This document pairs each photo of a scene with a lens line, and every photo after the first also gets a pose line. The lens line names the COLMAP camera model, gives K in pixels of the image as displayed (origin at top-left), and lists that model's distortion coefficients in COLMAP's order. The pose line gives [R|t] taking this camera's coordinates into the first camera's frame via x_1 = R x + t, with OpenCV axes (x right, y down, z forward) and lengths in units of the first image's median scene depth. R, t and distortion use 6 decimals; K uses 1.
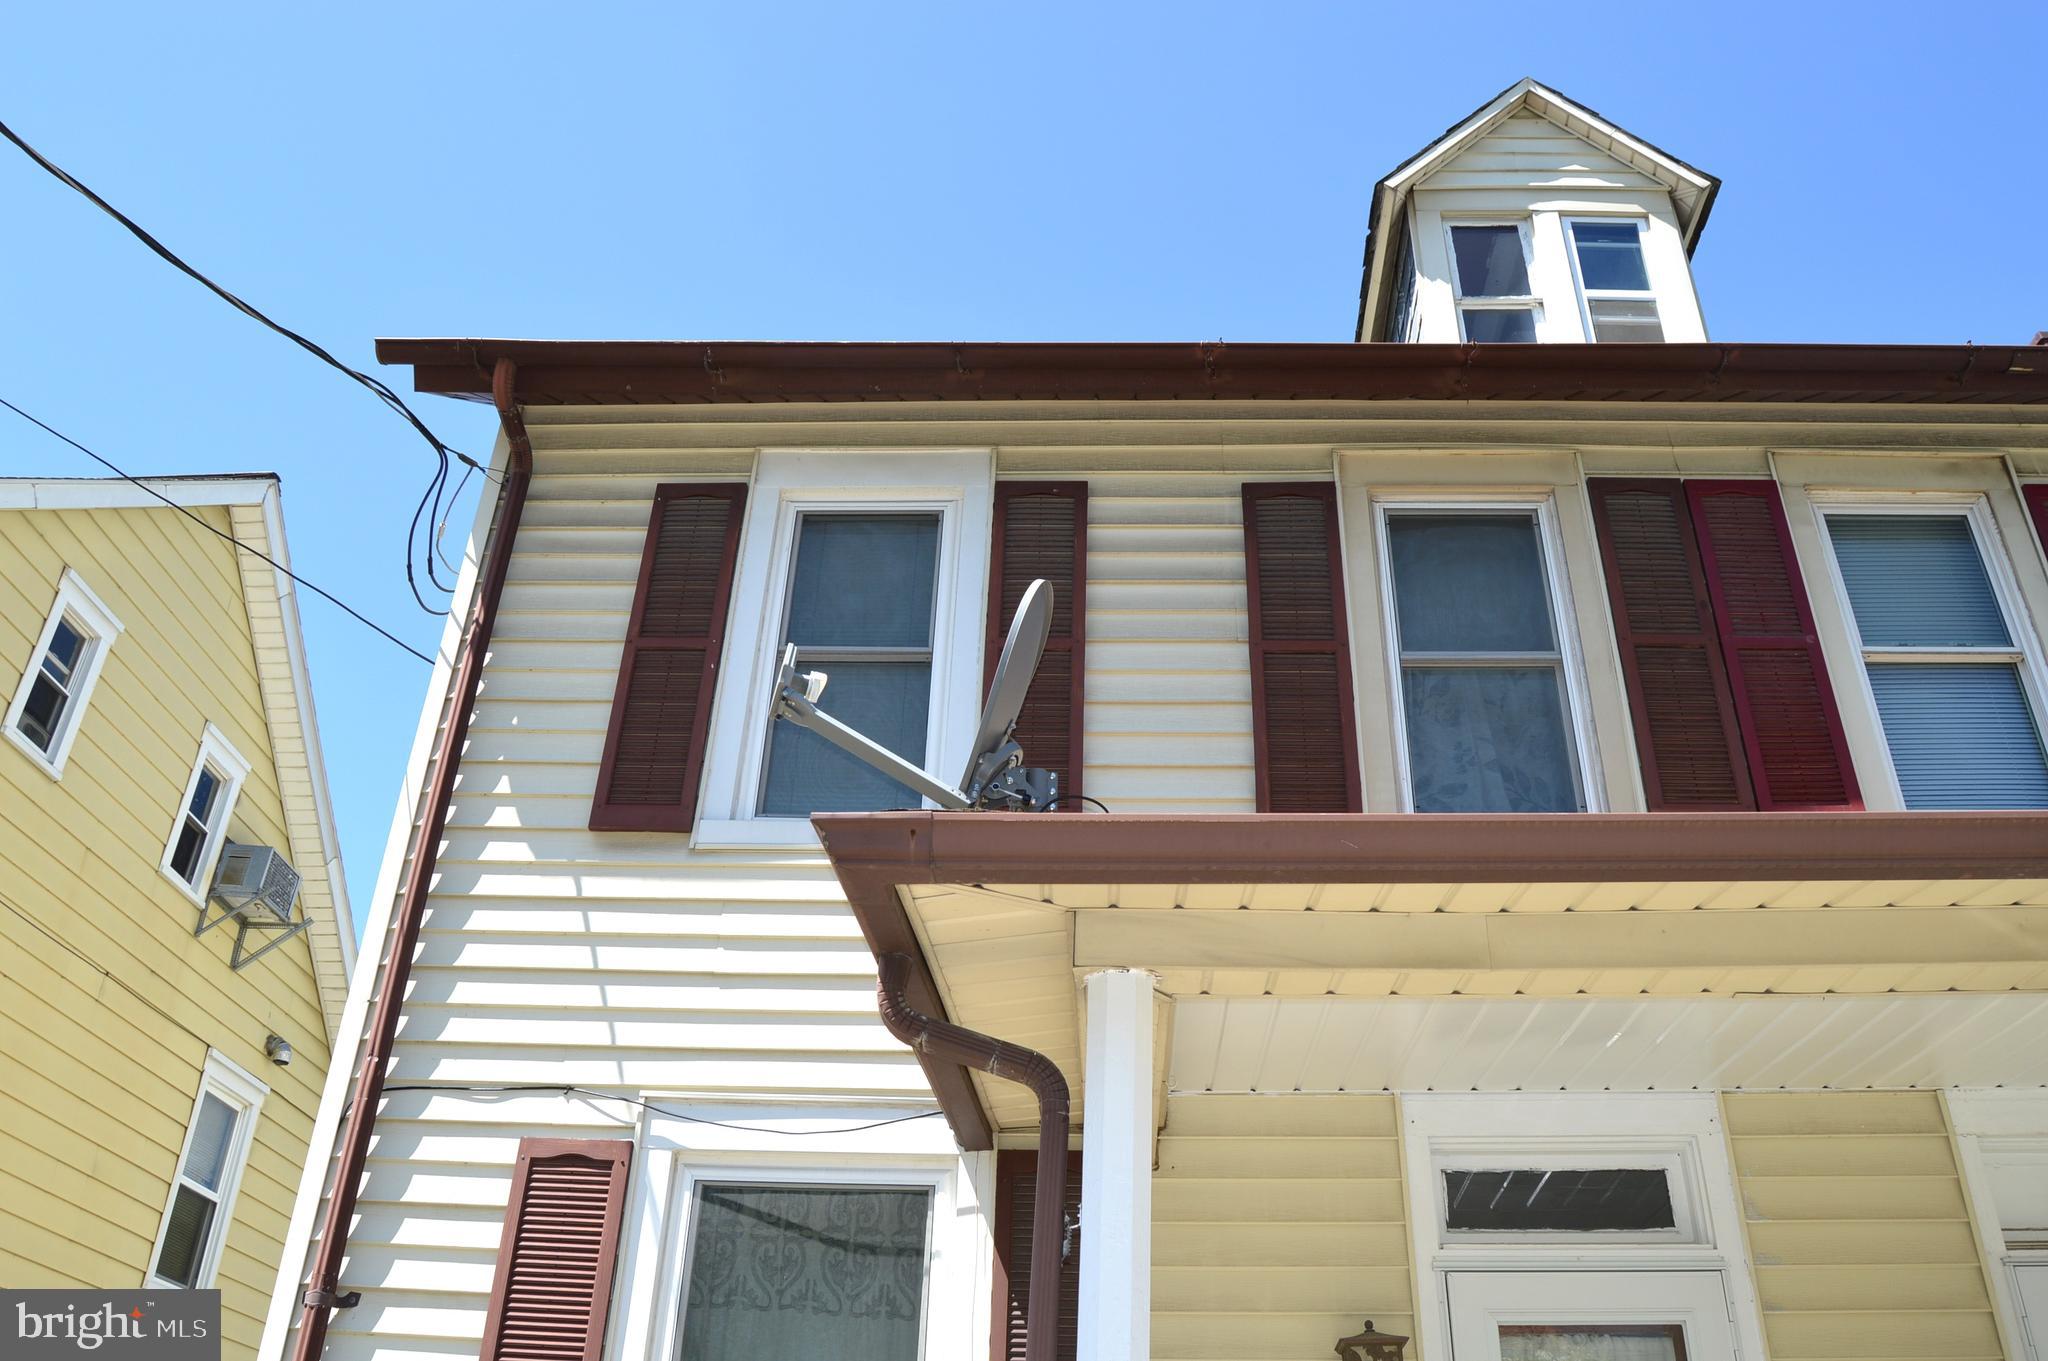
lens RADIAL K [[1632.2, 0, 1037.6], [0, 1632.2, 658.5], [0, 0, 1]] dist [-0.105632, 0.054906]
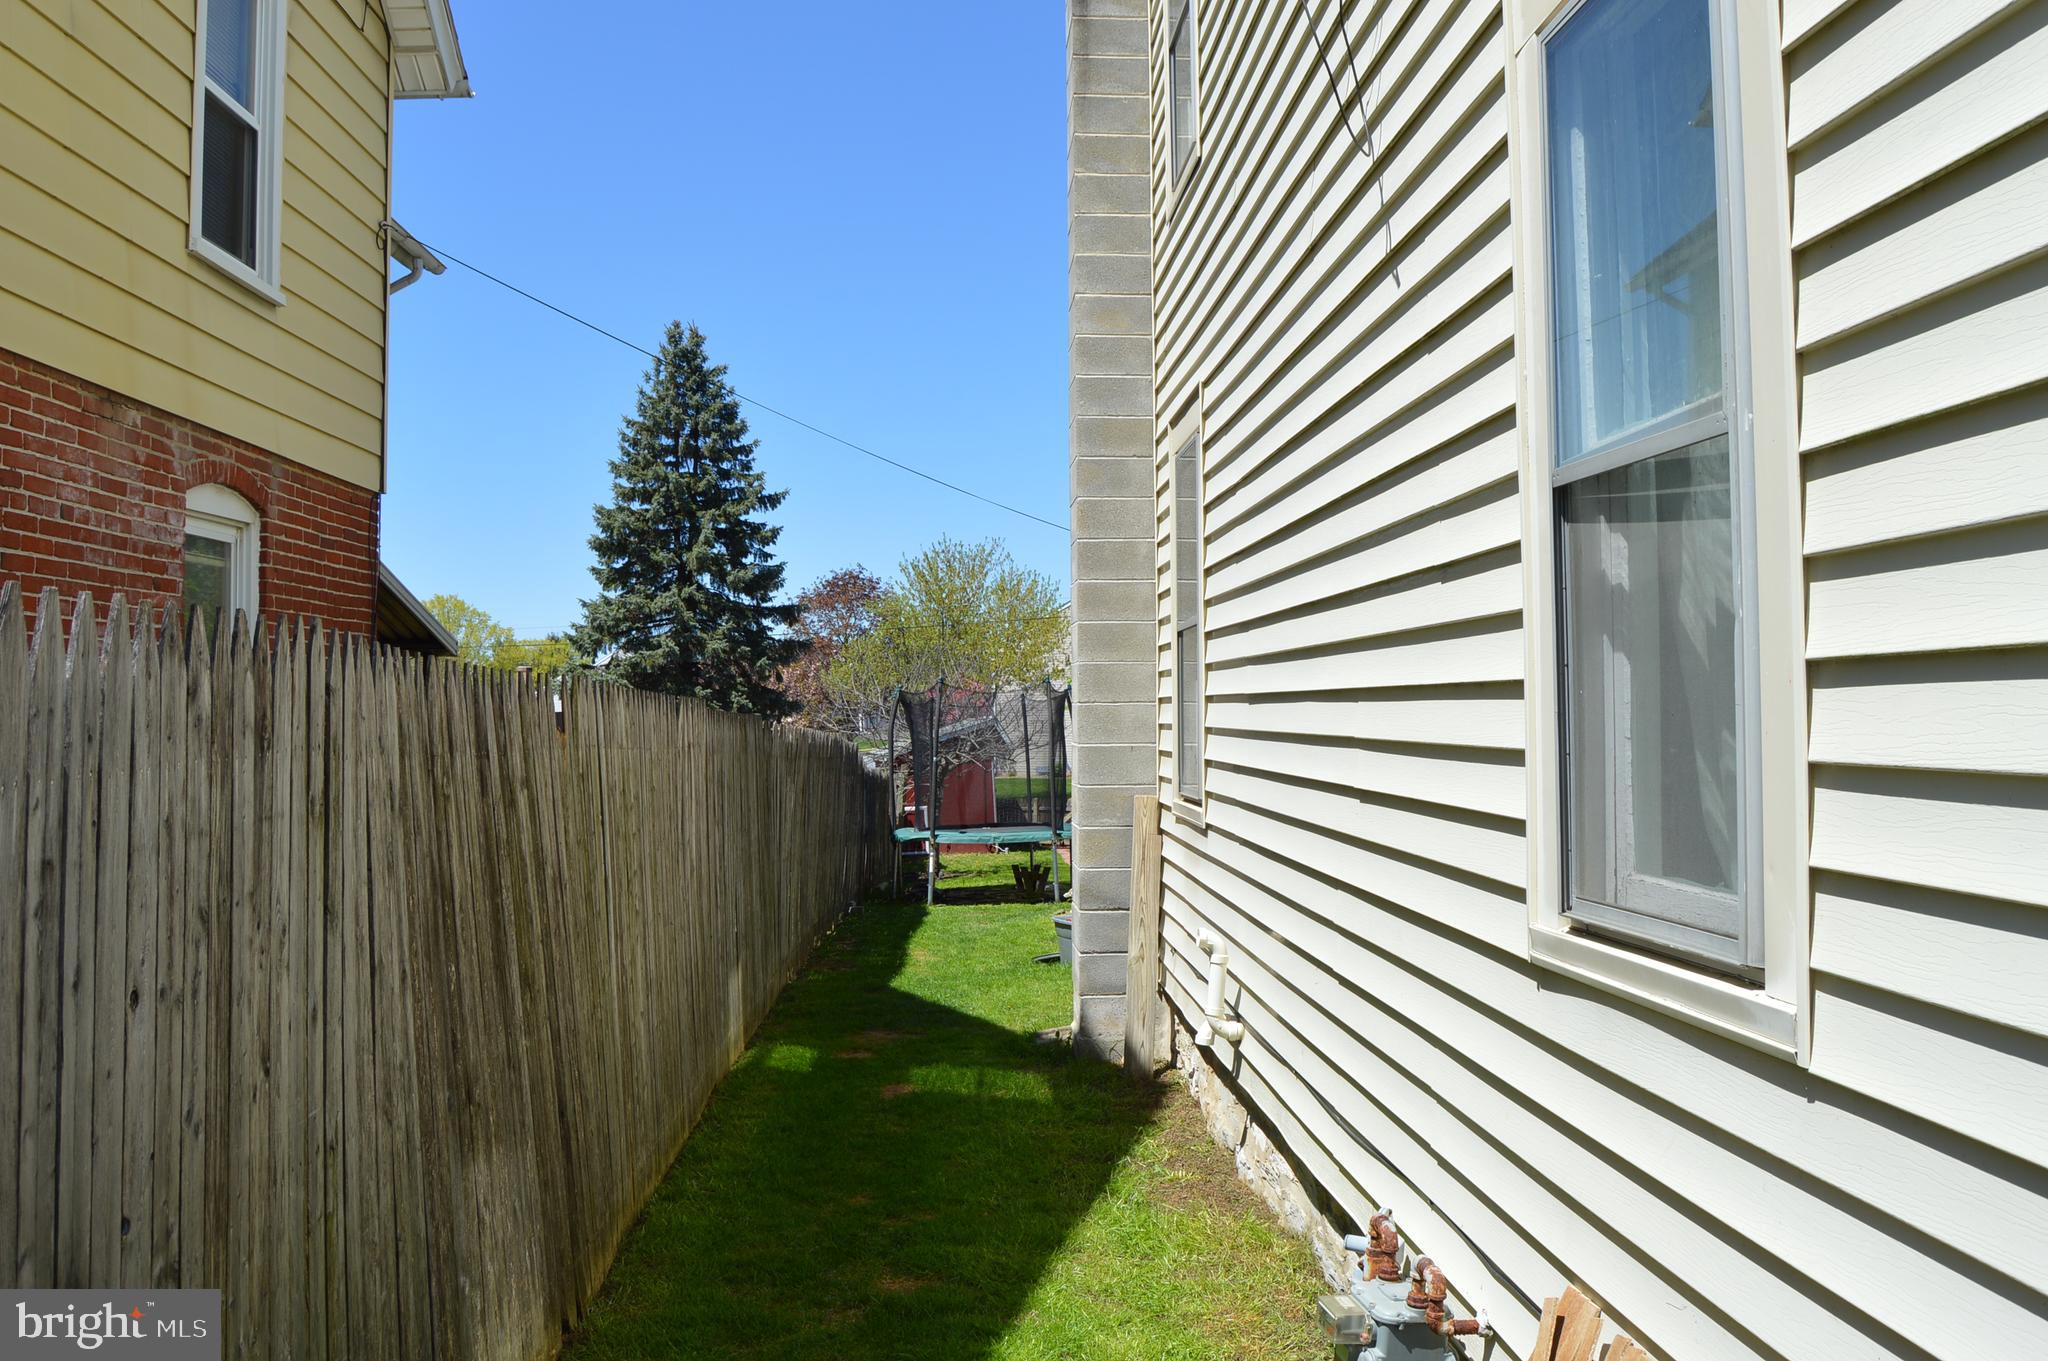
lens RADIAL K [[1632.2, 0, 1037.6], [0, 1632.2, 658.5], [0, 0, 1]] dist [-0.105632, 0.054906]
pose [[0.994648, -0.029774, 0.098941, -0.674122], [-0.025075, 0.859401, 0.510688, 0.471769], [-0.100235, -0.510435, 0.854054, 0.801058]]
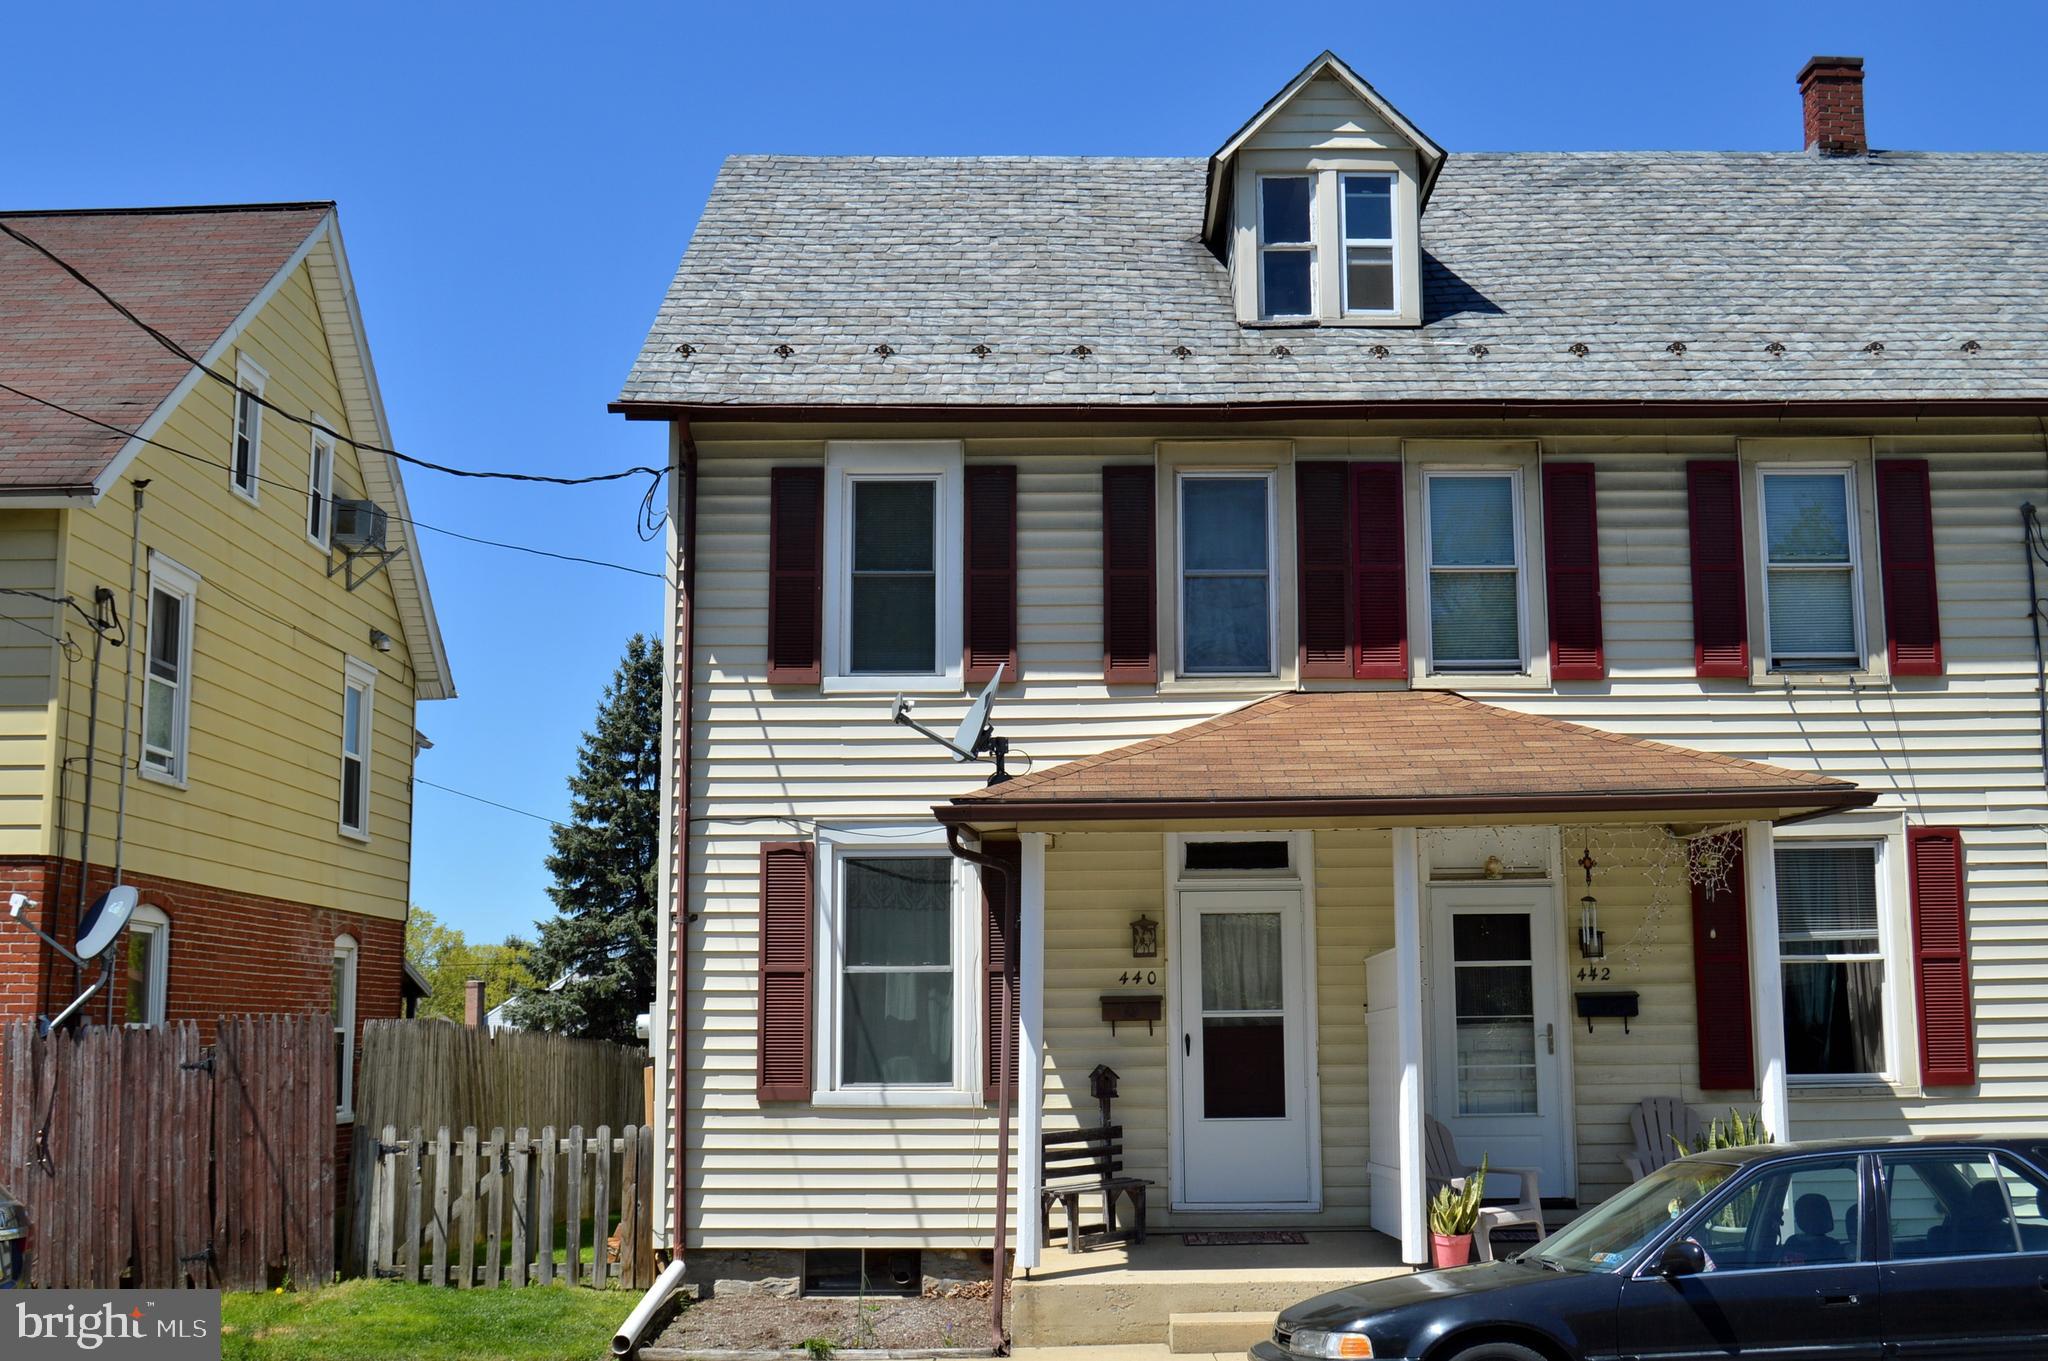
lens RADIAL K [[2313.6, 0, 1020.2], [0, 2313.6, 654.3], [0, 0, 1]] dist [-0.065413, -0.005052]
pose [[0.999267, -0.028222, 0.025872, -0.045223], [0.015782, 0.919297, 0.393247, -1.138460], [-0.034882, -0.392551, 0.919069, -1.753860]]
